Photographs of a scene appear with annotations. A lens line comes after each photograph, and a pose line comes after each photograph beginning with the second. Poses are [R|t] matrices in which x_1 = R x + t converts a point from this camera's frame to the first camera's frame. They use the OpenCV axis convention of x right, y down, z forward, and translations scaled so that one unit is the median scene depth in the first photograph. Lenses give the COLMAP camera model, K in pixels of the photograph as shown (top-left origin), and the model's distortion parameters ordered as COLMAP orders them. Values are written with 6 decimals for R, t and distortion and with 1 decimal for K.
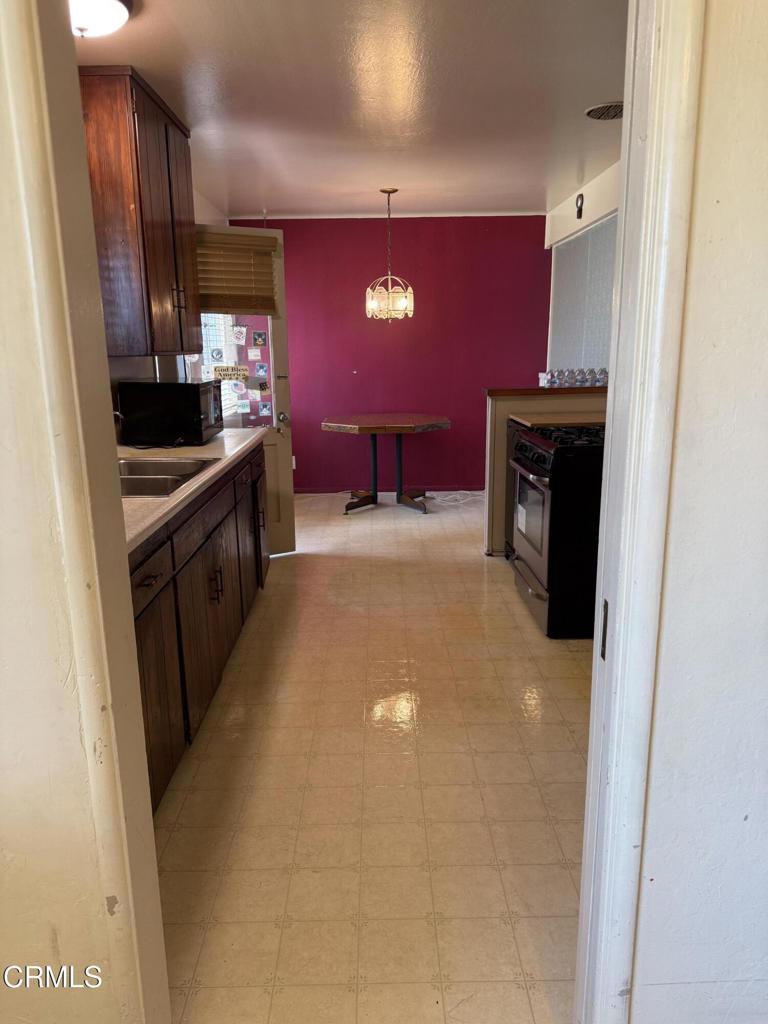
lens RADIAL K [[736.0, 0, 380.5], [0, 736.0, 516.7], [0, 0, 1]] dist [0.074798, -0.071115]
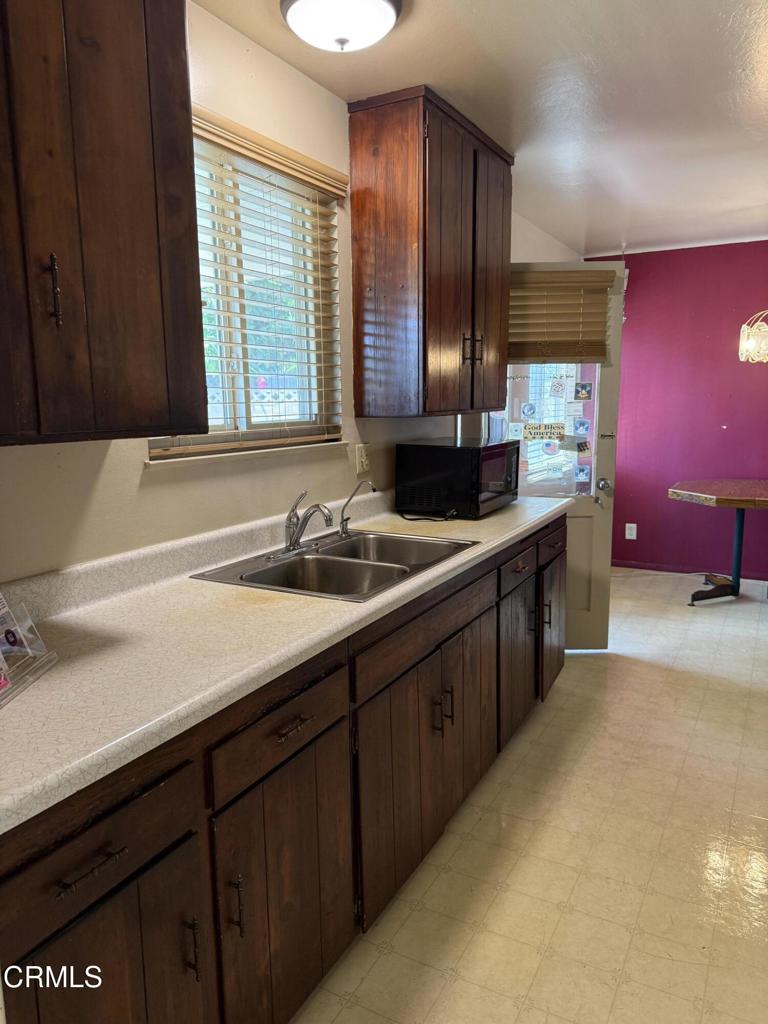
lens RADIAL K [[736.0, 0, 385.3], [0, 736.0, 512.0], [0, 0, 1]] dist [0.074798, -0.071115]
pose [[0.877942, 0.074845, -0.472880, 0.045877], [-0.106015, 0.993577, -0.039566, -0.047309], [0.466881, 0.084869, 0.880238, 0.169083]]
